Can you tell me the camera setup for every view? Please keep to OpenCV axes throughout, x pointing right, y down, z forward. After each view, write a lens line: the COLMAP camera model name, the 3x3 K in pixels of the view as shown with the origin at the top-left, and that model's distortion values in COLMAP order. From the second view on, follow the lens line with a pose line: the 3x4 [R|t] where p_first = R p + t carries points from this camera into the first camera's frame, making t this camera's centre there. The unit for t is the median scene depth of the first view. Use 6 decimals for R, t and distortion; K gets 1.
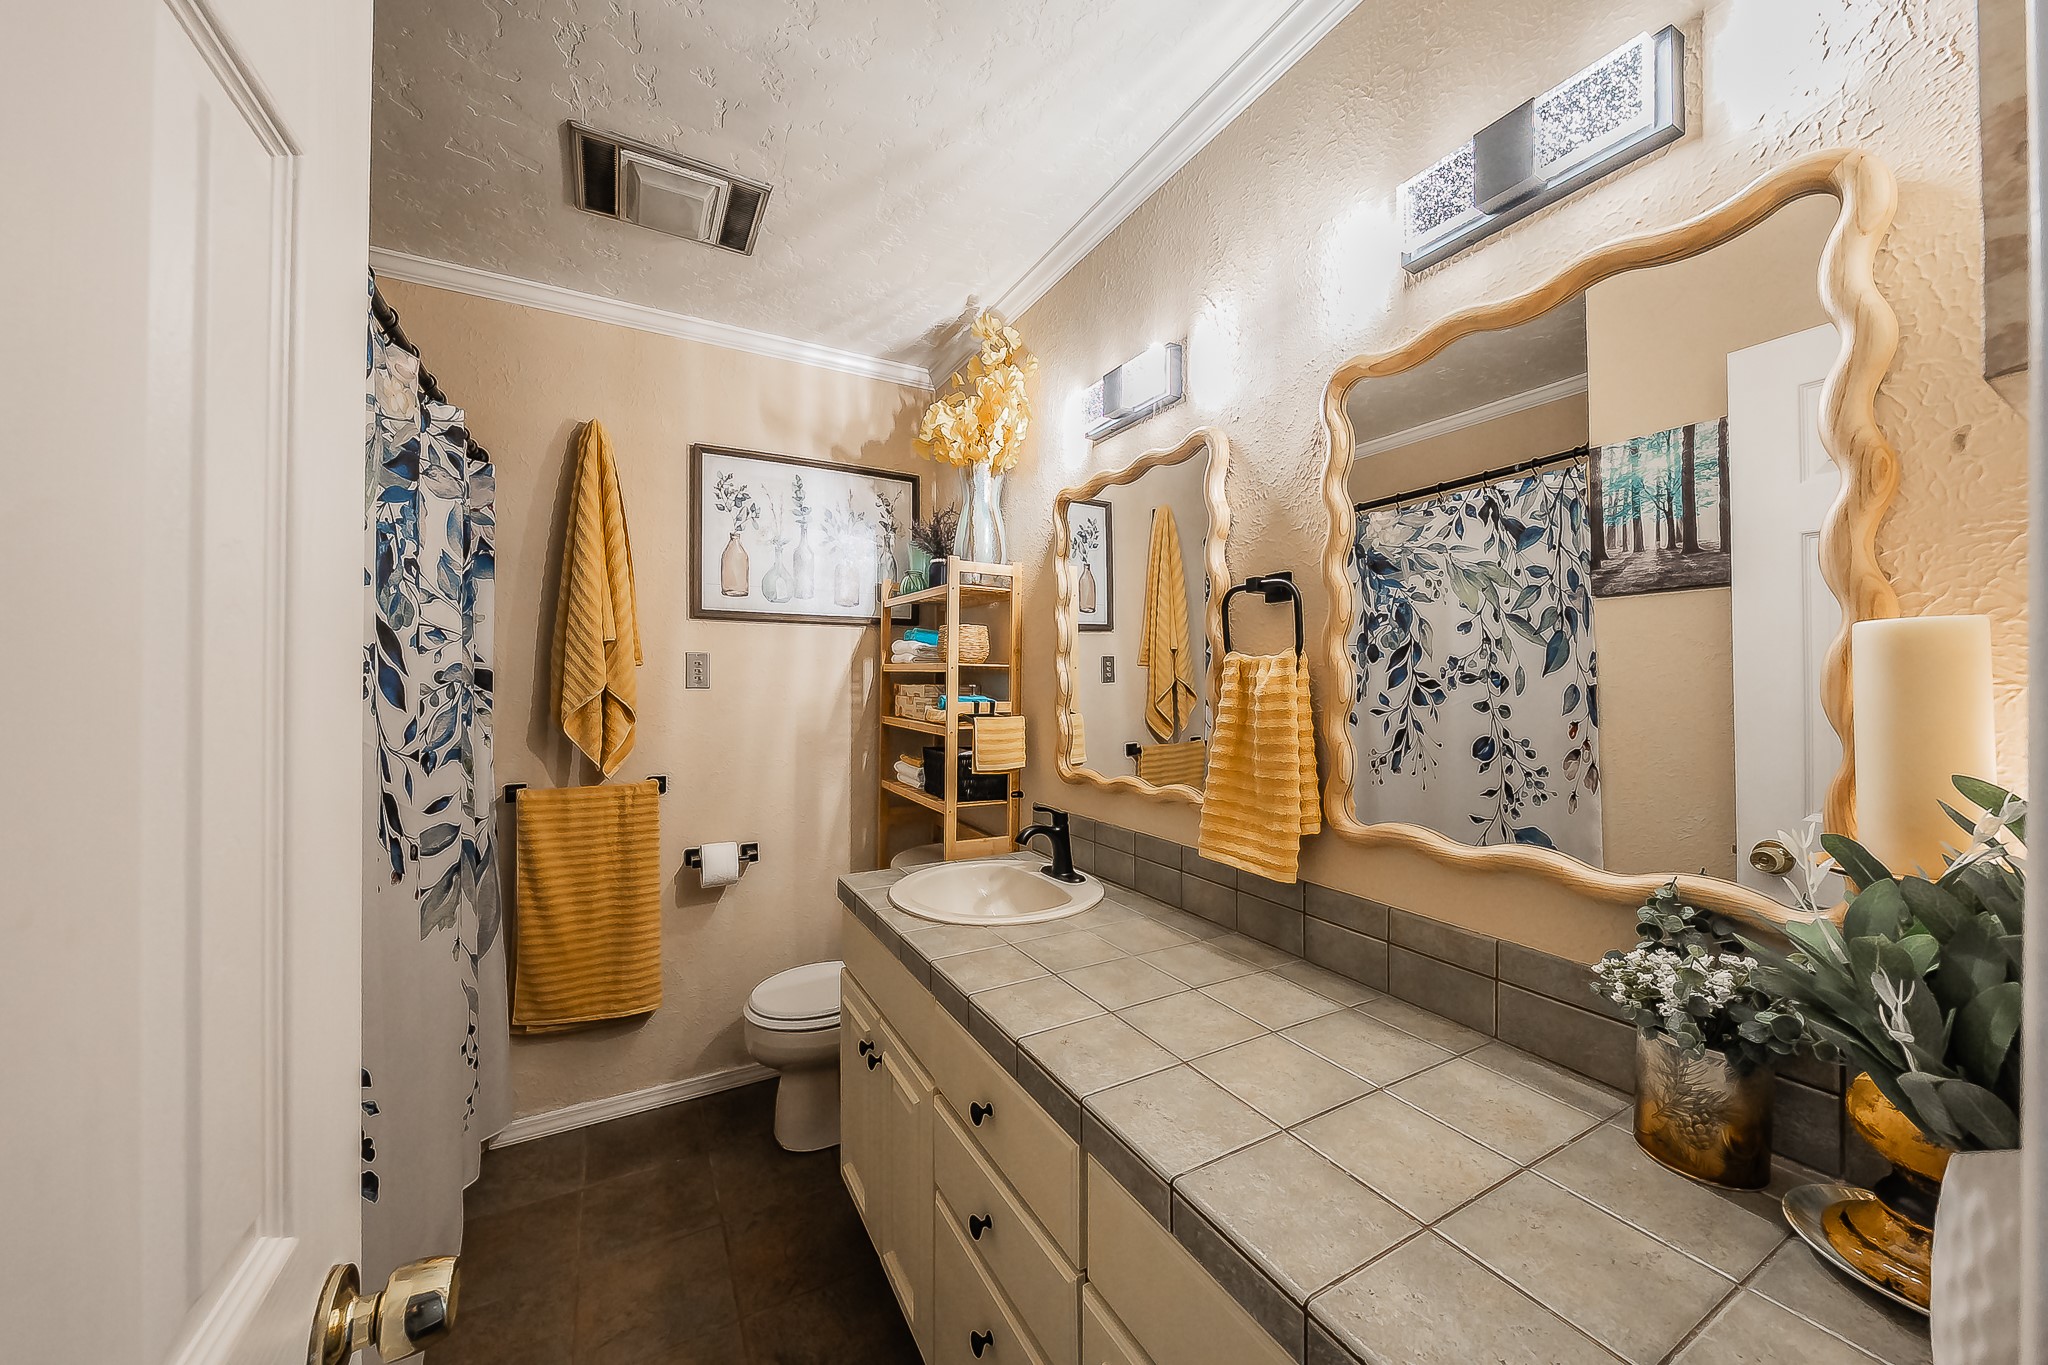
lens RADIAL K [[746.5, 0, 1026.7], [0, 746.5, 675.4], [0, 0, 1]] dist [0.000775, -0.000045]
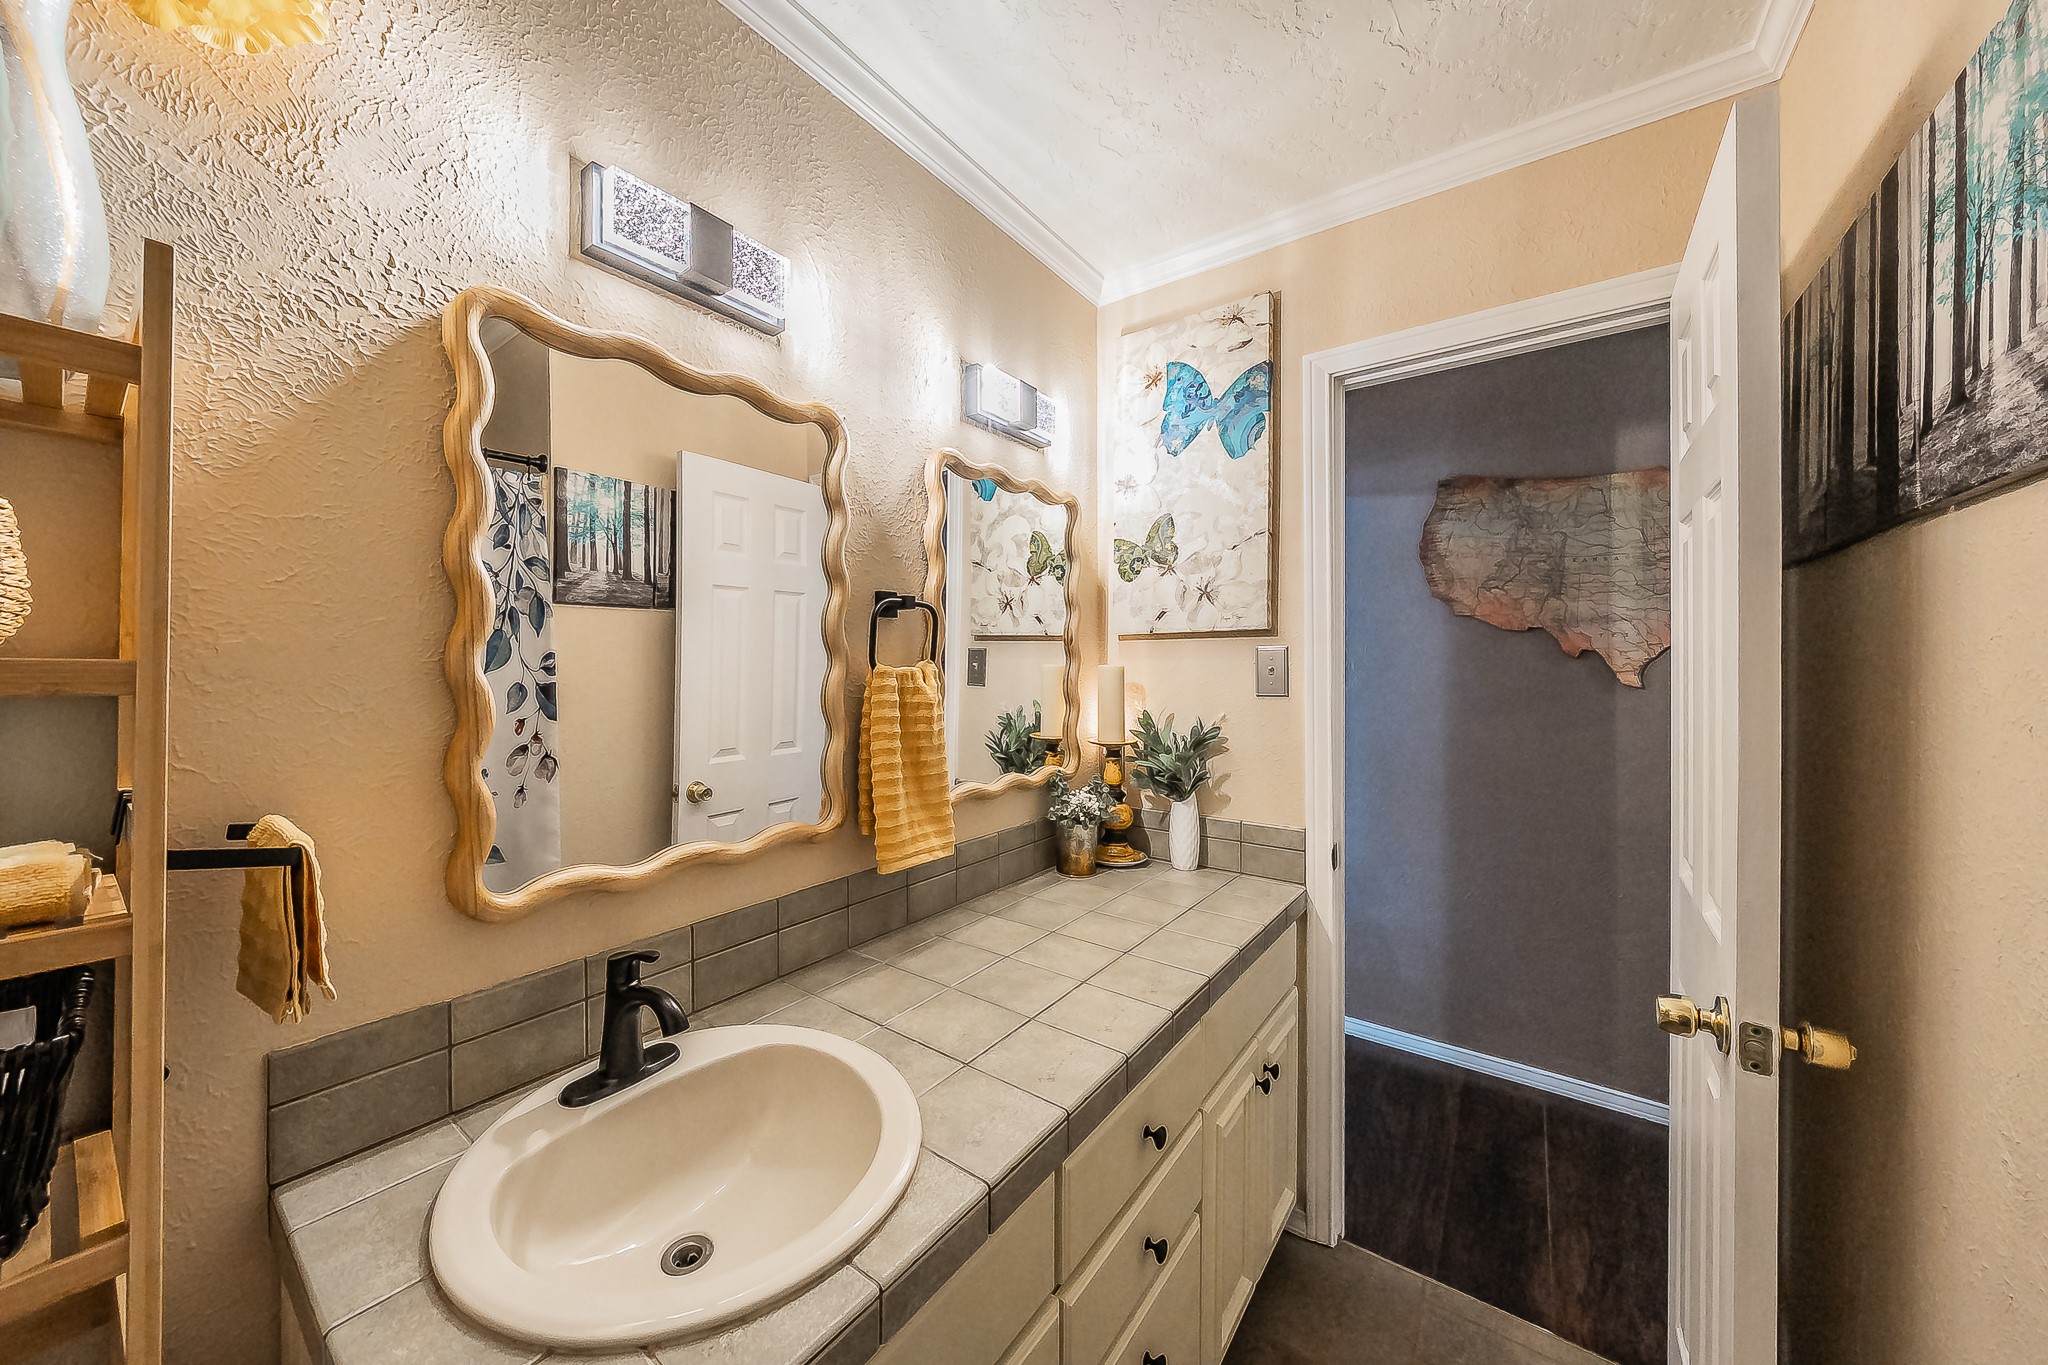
lens RADIAL K [[709.4, 0, 971.4], [0, 709.4, 665.5], [0, 0, 1]] dist [-0.009688, 0.000010]
pose [[-0.379081, -0.002709, 0.925359, -0.462297], [-0.010223, 0.999947, -0.001260, -0.018585], [-0.925307, -0.009938, -0.379089, 0.882324]]
